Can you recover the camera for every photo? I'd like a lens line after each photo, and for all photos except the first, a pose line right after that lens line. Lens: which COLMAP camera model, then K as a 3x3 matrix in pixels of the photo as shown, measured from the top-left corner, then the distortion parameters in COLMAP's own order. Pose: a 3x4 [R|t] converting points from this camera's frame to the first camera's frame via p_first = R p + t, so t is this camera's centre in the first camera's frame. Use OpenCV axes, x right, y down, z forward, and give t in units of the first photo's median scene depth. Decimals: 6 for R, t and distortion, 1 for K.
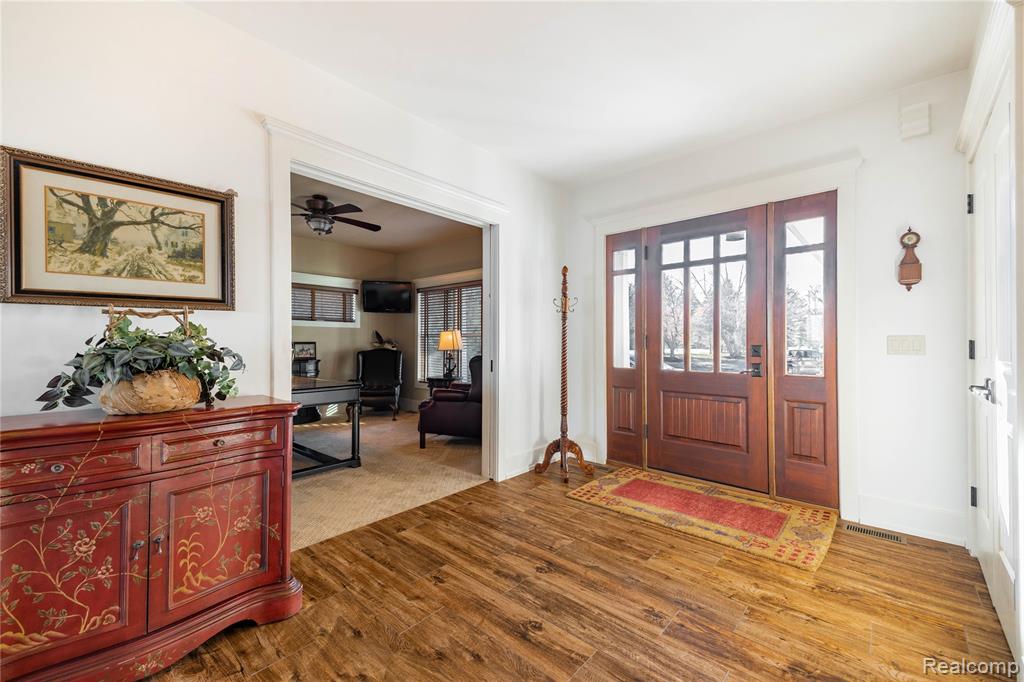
lens RADIAL K [[416.0, 0, 512.0], [0, 416.0, 341.0], [0, 0, 1]] dist [0.021119, -0.000360]
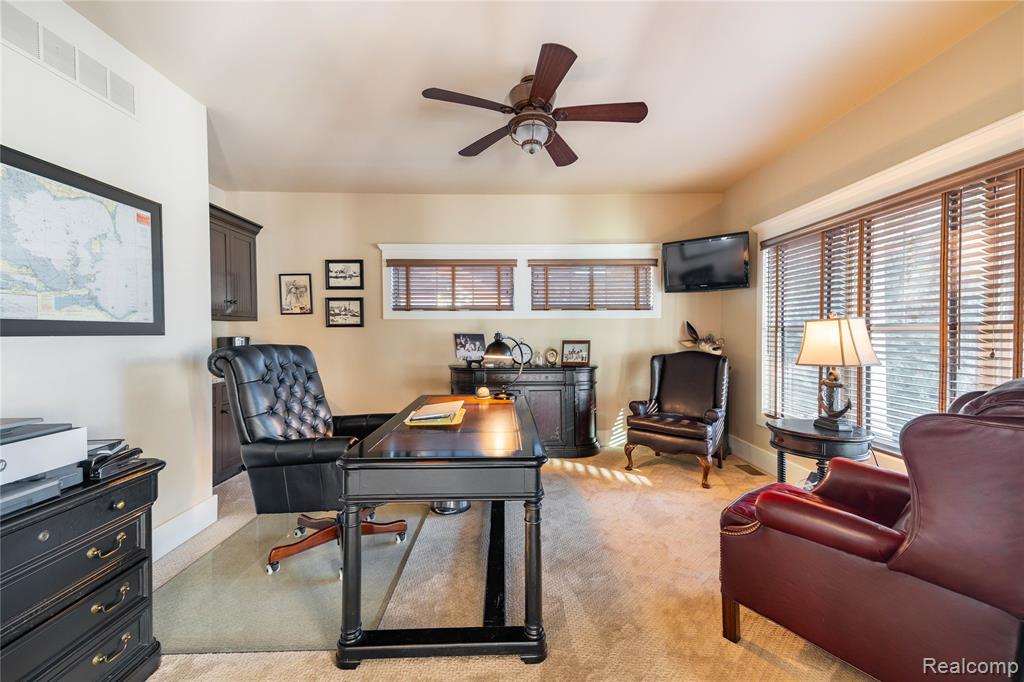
lens RADIAL K [[420.2, 0, 517.0], [0, 420.2, 340.3], [0, 0, 1]] dist [0.033171, -0.000452]
pose [[0.694942, 0.008632, -0.719014, -0.051304], [0.006781, 0.999805, 0.018557, -0.010901], [0.719034, -0.017772, 0.694748, 0.398577]]
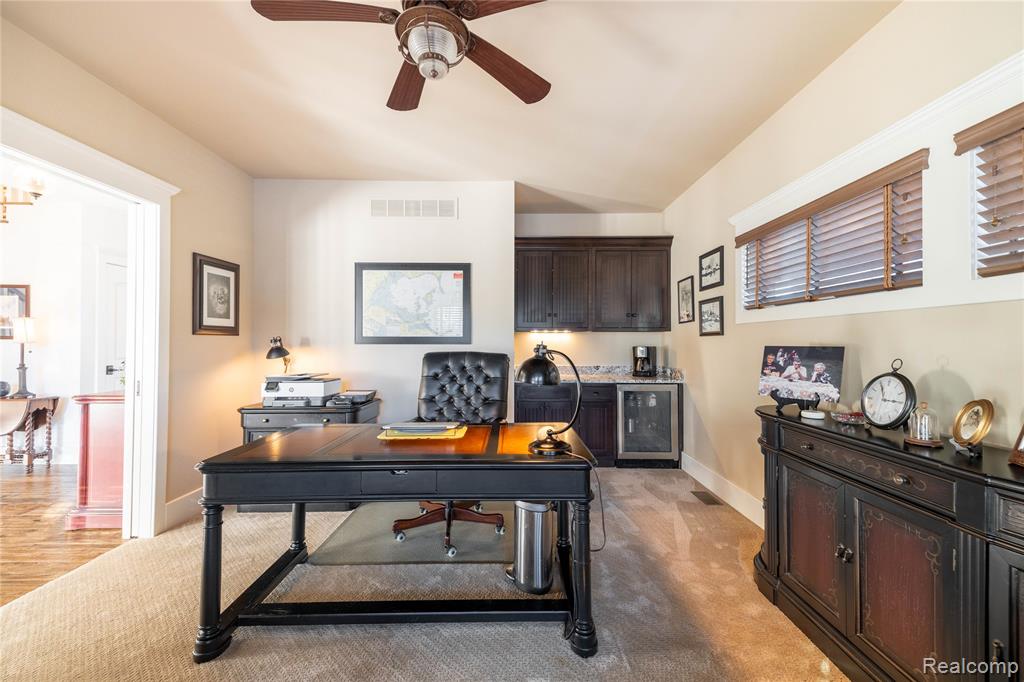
lens RADIAL K [[416.0, 0, 512.0], [0, 416.0, 341.0], [0, 0, 1]] dist [0.021119, -0.000360]
pose [[-0.740899, -0.004634, -0.671601, -0.178249], [-0.000085, 0.999977, -0.006806, -0.011077], [0.671617, -0.004985, -0.740882, 0.868499]]
